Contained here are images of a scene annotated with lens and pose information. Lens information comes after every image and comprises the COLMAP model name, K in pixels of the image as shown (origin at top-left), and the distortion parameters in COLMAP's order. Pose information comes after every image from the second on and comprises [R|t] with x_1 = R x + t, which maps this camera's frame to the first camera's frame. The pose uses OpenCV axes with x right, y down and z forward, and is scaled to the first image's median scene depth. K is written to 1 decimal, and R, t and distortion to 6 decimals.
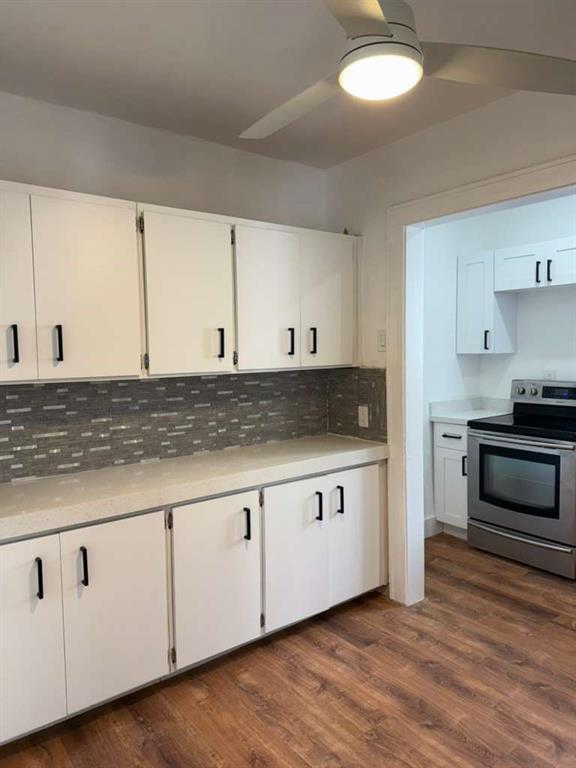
lens RADIAL K [[544.5, 0, 288.0], [0, 544.5, 384.0], [0, 0, 1]] dist [-0.004233, -0.006262]
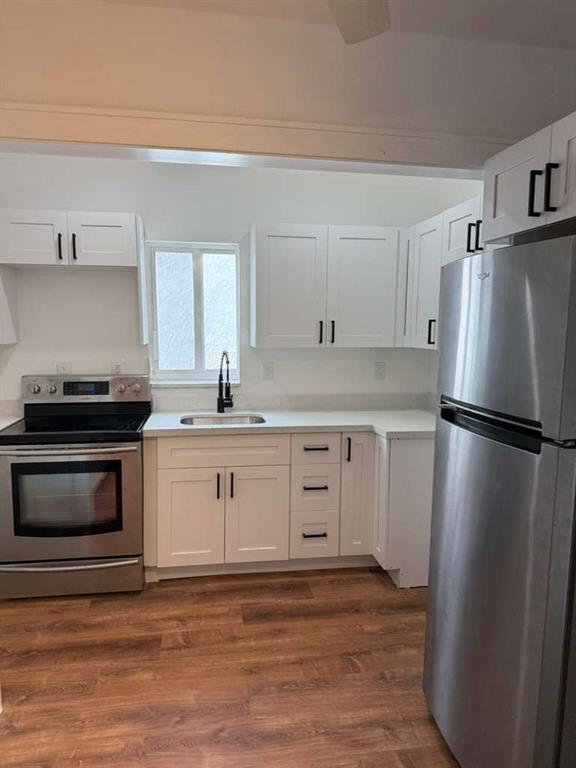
lens RADIAL K [[544.5, 0, 288.0], [0, 544.5, 384.0], [0, 0, 1]] dist [-0.004233, -0.006262]
pose [[0.478441, -0.072705, 0.875104, -0.132850], [0.054065, 0.997115, 0.053283, -0.022977], [-0.876453, 0.021820, 0.480992, 0.330644]]
